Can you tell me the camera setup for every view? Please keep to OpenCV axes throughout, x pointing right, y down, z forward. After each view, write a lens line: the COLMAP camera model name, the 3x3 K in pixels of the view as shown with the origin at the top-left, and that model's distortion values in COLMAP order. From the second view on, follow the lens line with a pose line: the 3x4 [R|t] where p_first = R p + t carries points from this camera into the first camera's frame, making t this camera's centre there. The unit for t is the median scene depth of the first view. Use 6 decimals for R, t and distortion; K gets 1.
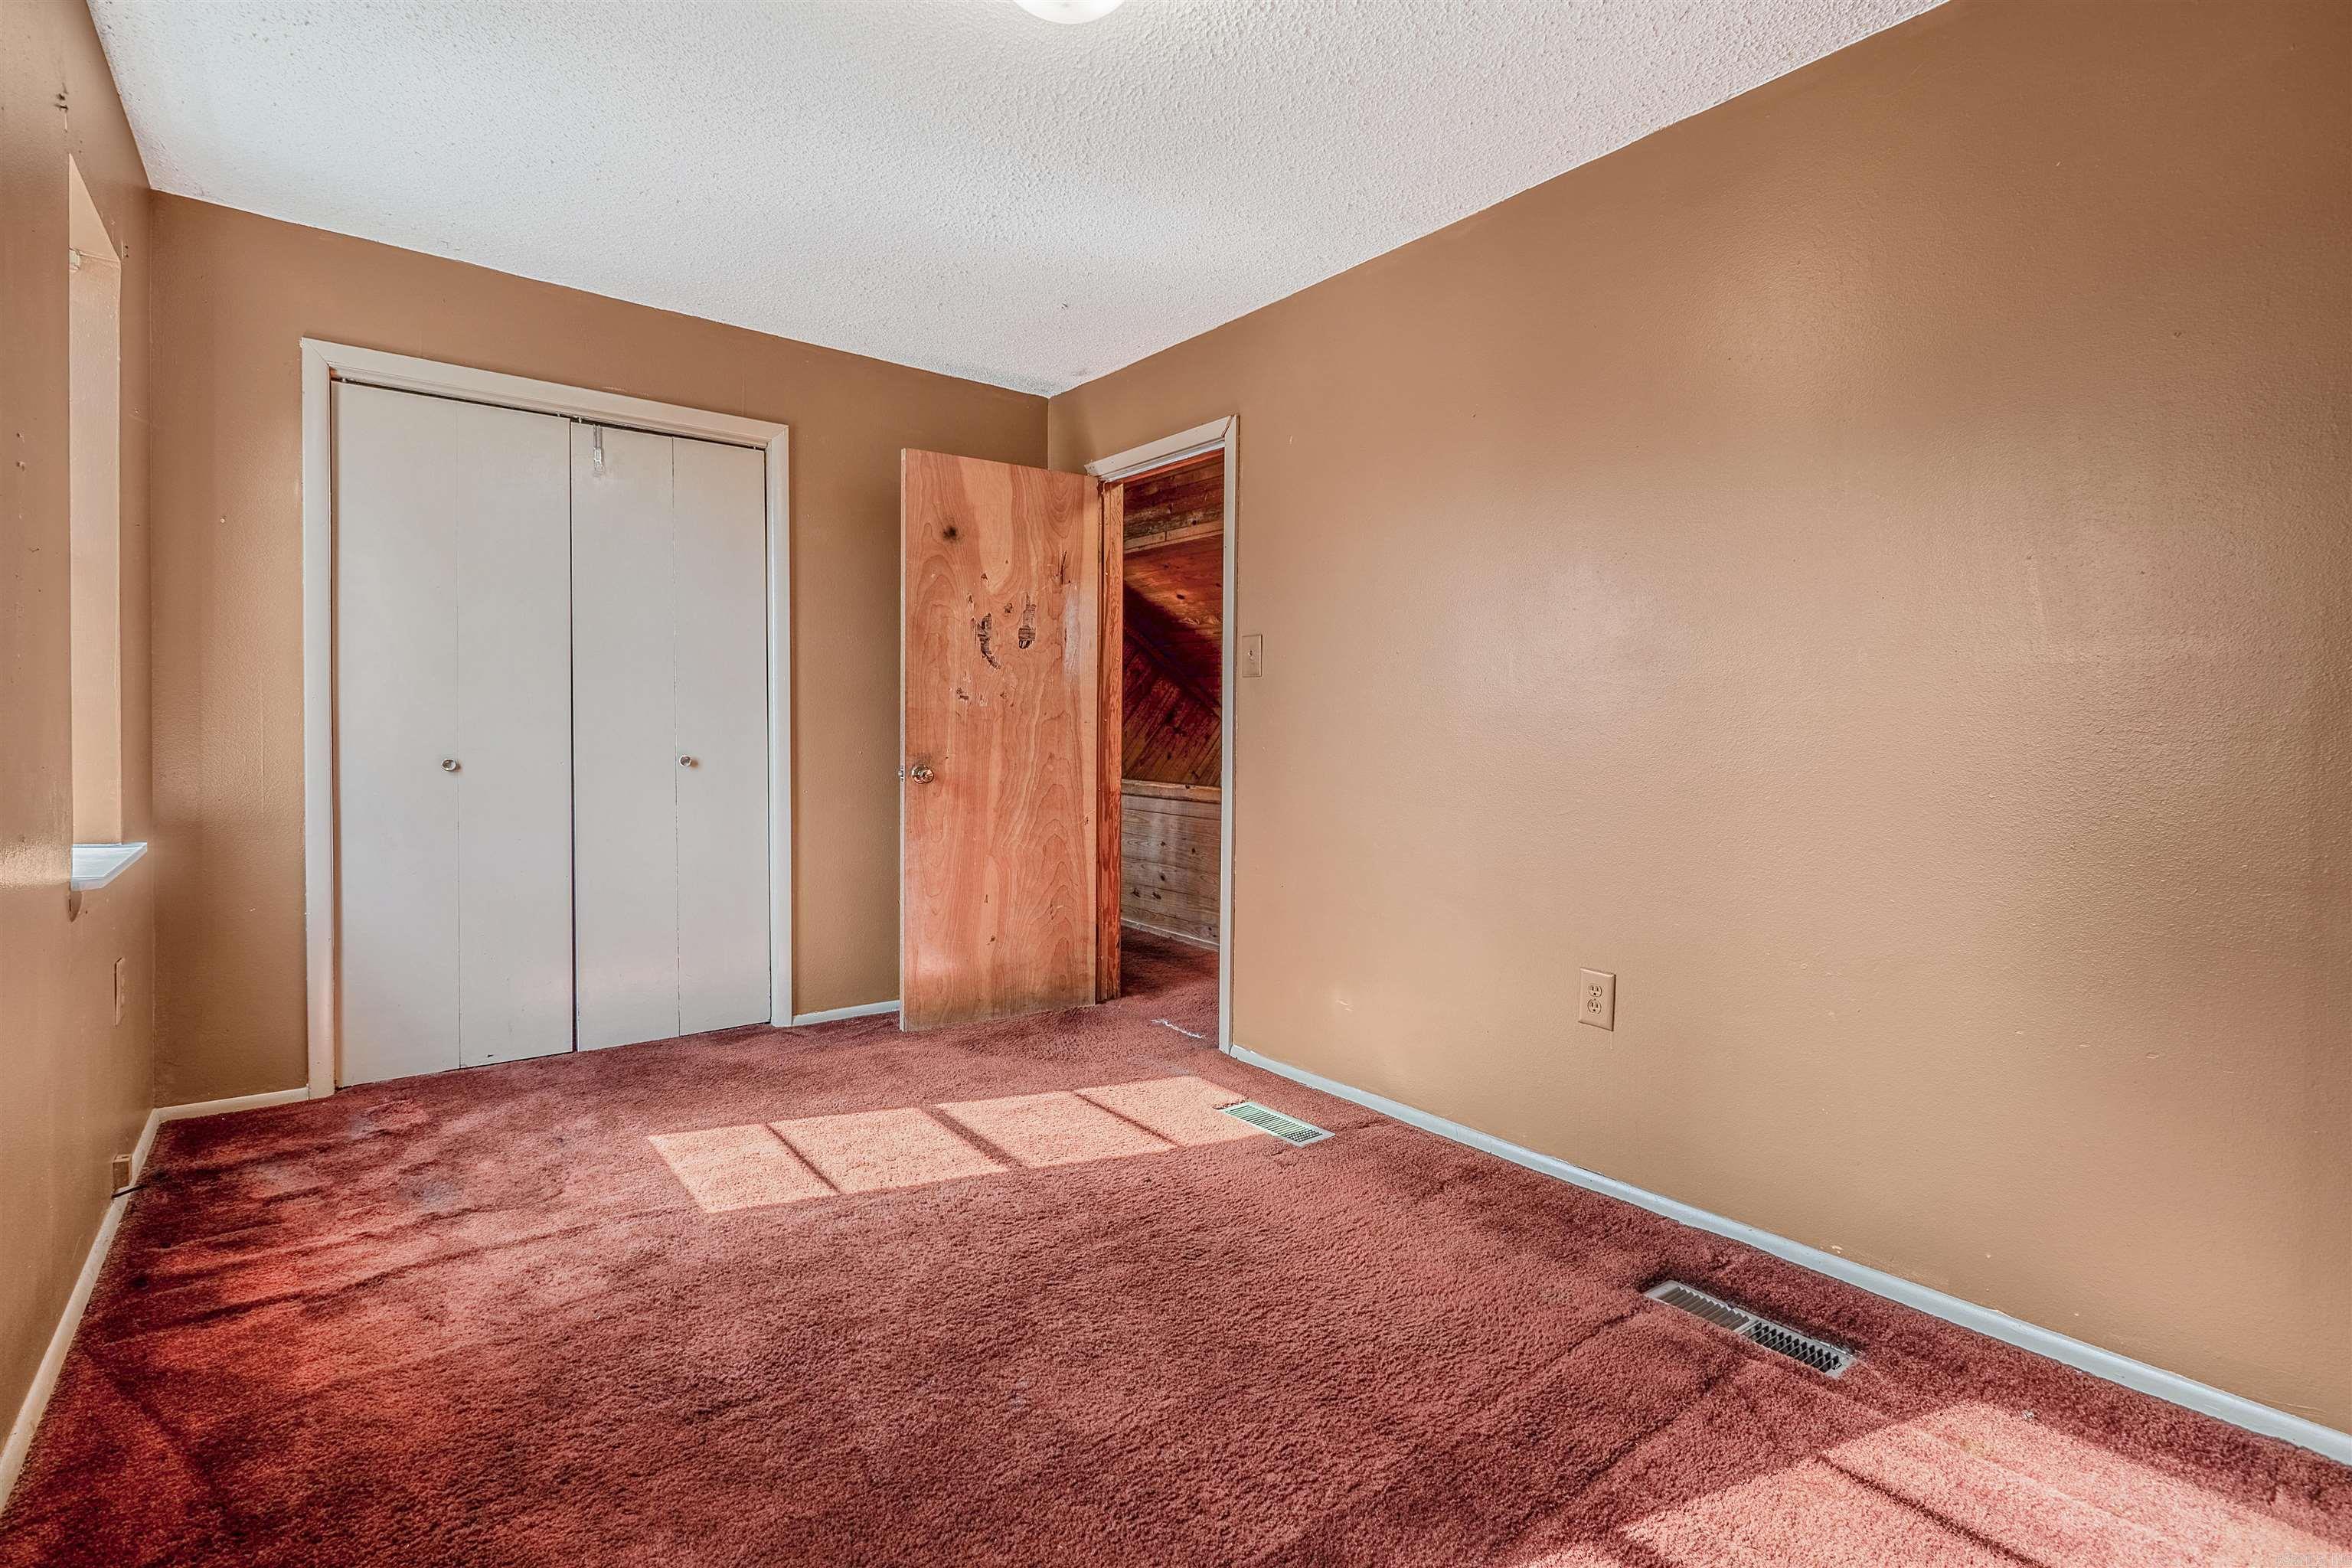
lens RADIAL K [[1079.5, 0, 1164.2], [0, 1079.5, 734.4], [0, 0, 1]] dist [-0.001699, -0.000651]
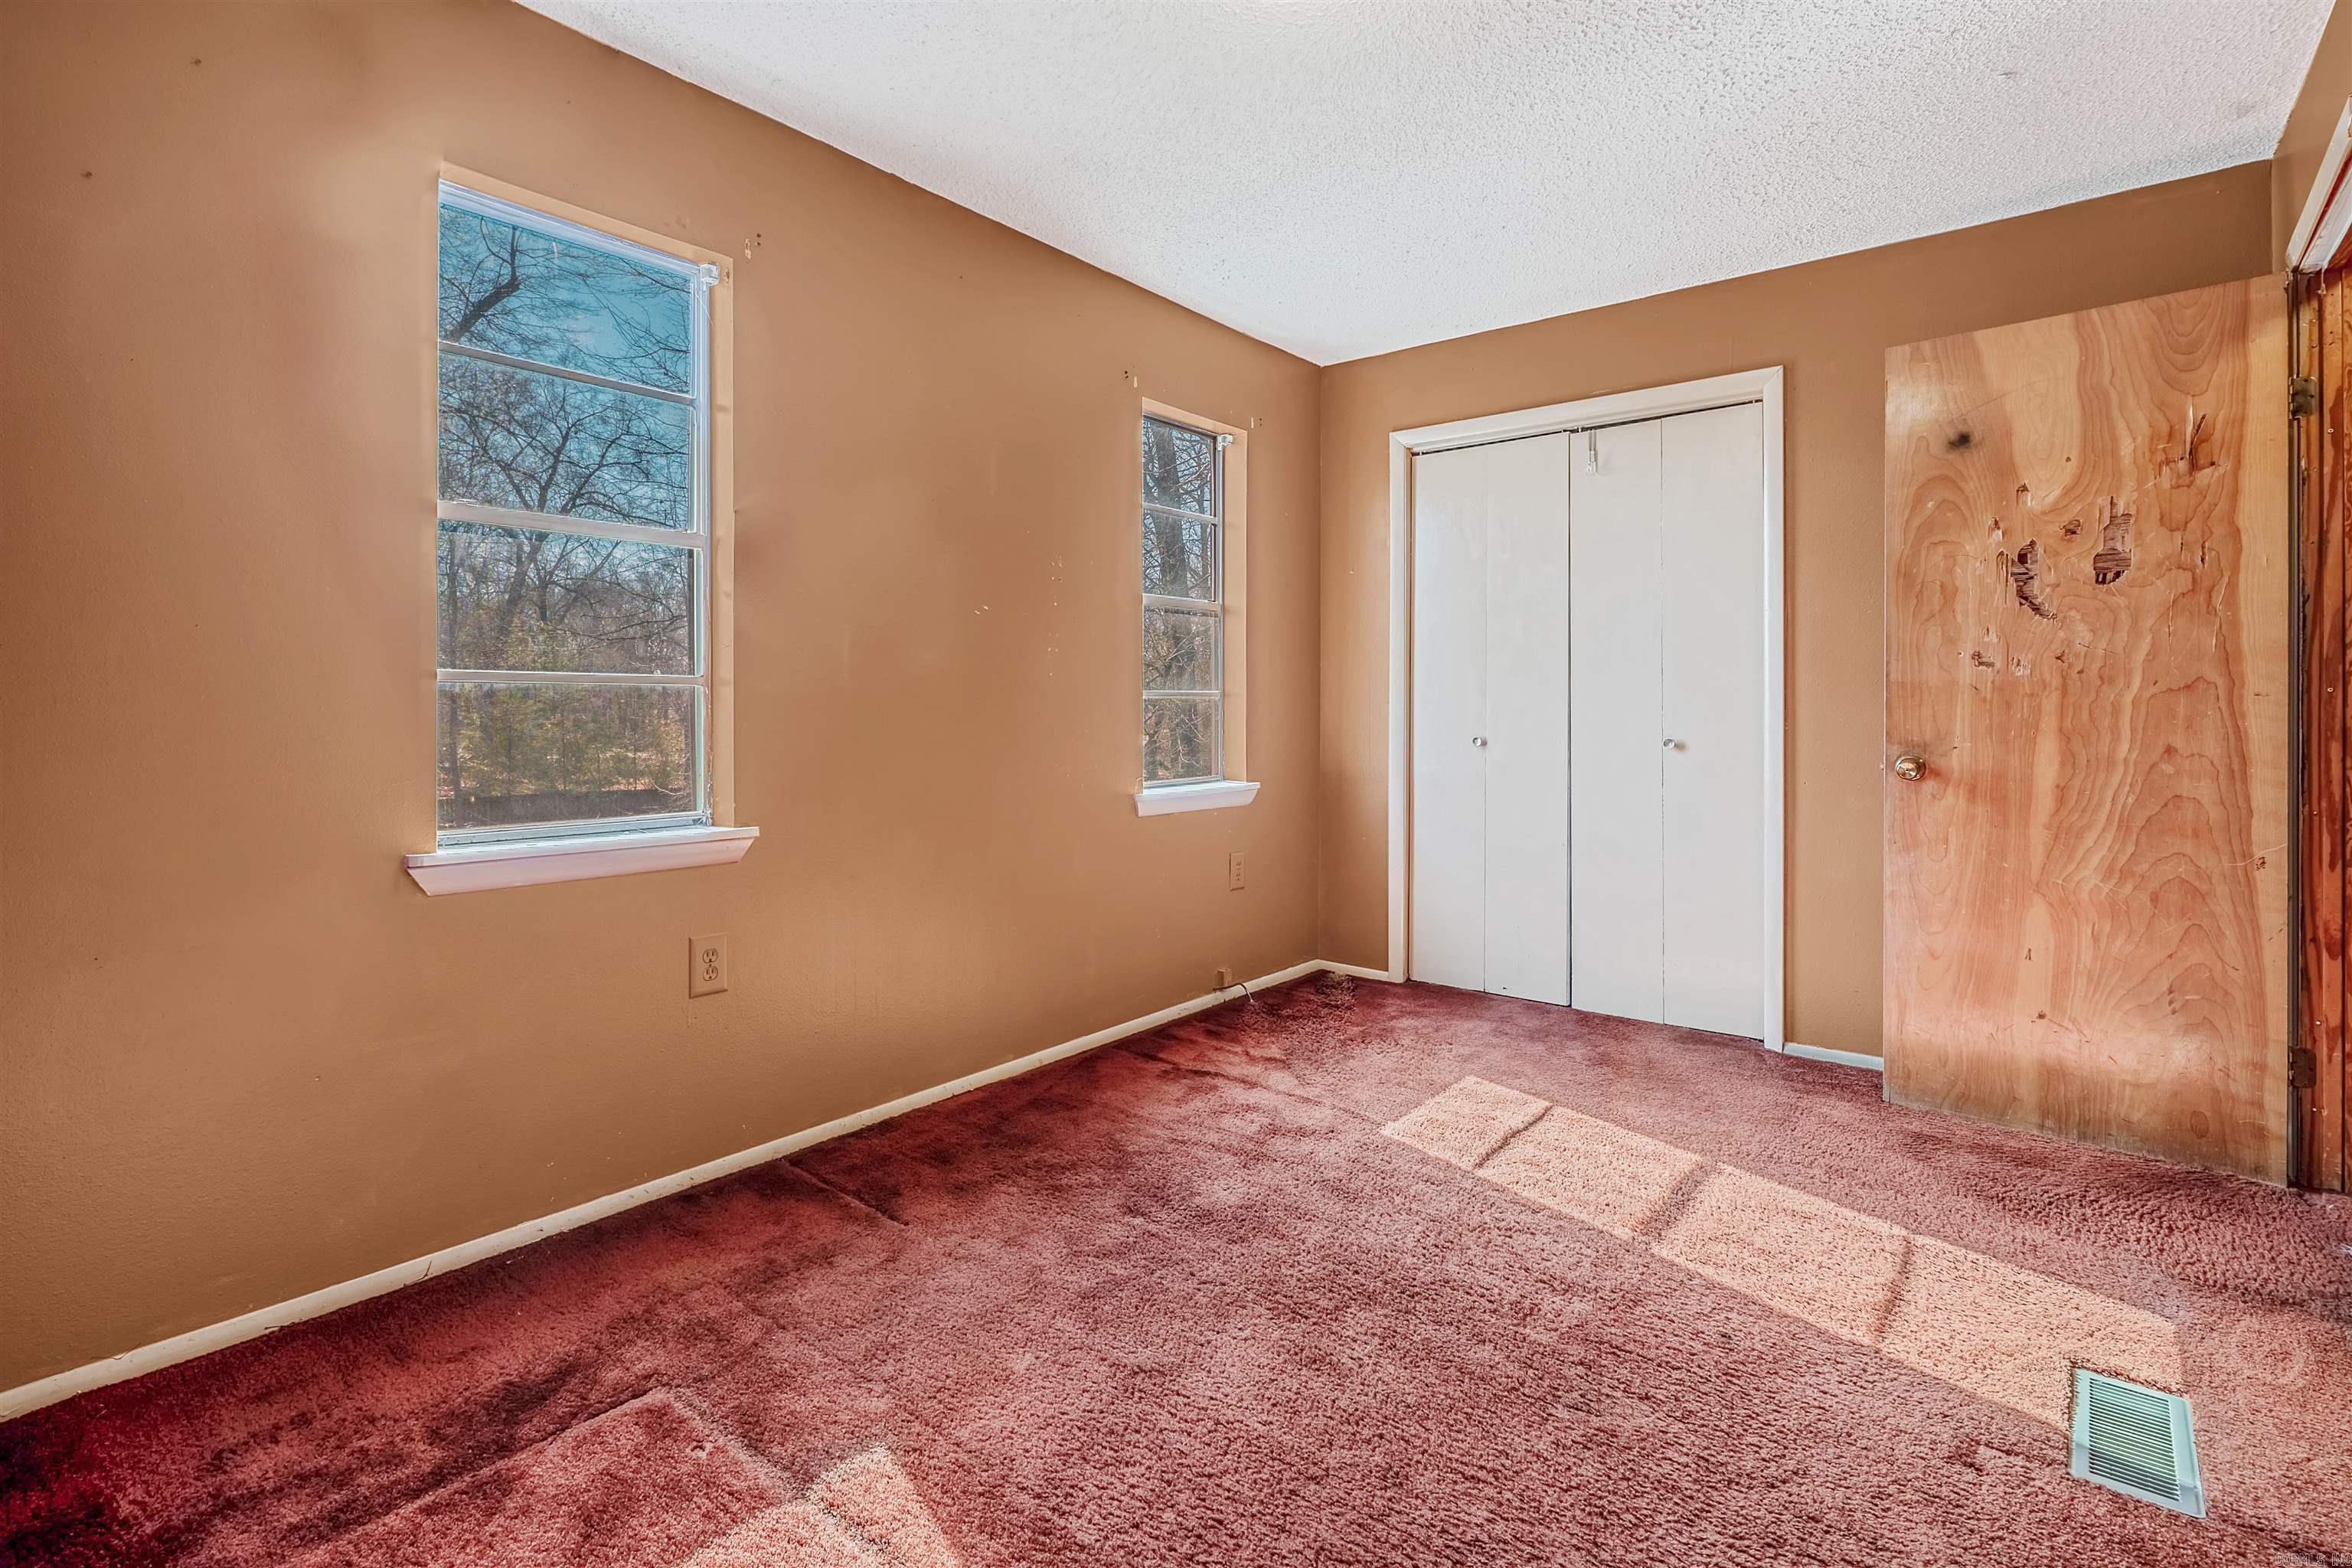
lens RADIAL K [[1121.4, 0, 1189.6], [0, 1121.4, 693.7], [0, 0, 1]] dist [-0.004149, -0.001698]
pose [[0.226136, -0.024024, -0.973799, 0.423504], [-0.004967, 0.999654, -0.025815, 0.007316], [0.974083, 0.010674, 0.225939, 0.324325]]
